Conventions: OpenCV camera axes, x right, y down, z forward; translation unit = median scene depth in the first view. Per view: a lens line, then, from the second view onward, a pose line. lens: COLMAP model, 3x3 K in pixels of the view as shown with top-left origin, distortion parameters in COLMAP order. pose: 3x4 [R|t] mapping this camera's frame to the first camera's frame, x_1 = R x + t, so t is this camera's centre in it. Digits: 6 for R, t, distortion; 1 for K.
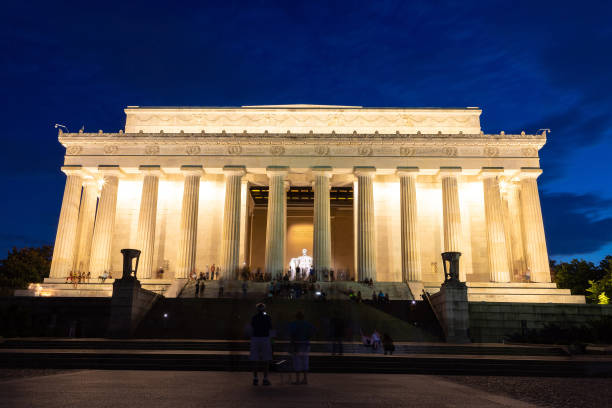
lens RADIAL K [[490.6, 0, 306.0], [0, 490.6, 204.0], [0, 0, 1]] dist [-0.007897, -0.003248]
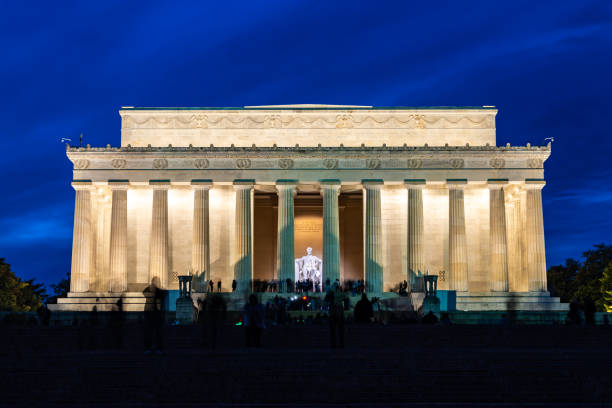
lens RADIAL K [[1105.6, 0, 306.0], [0, 1105.6, 204.0], [0, 0, 1]] dist [0.022268, -0.042089]
pose [[0.999821, -0.011665, 0.014878, -0.052447], [0.009876, 0.993307, 0.115079, -0.287957], [-0.016121, -0.114911, 0.993245, -1.266468]]
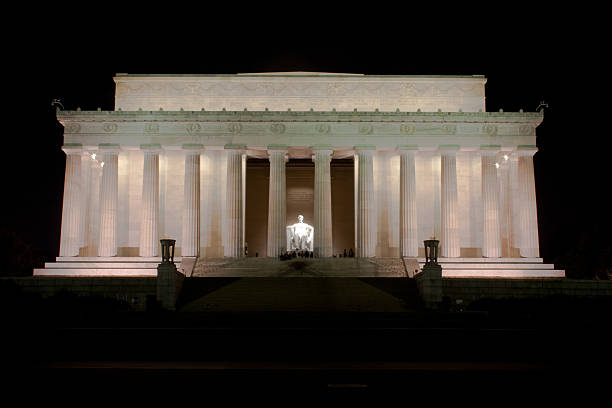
lens RADIAL K [[792.9, 0, 306.0], [0, 792.9, 204.0], [0, 0, 1]] dist [-0.025341, -0.014668]
pose [[0.999618, -0.006655, 0.026838, -0.045839], [0.003198, 0.991915, 0.126860, -0.161041], [-0.027465, -0.126726, 0.991557, -0.624126]]
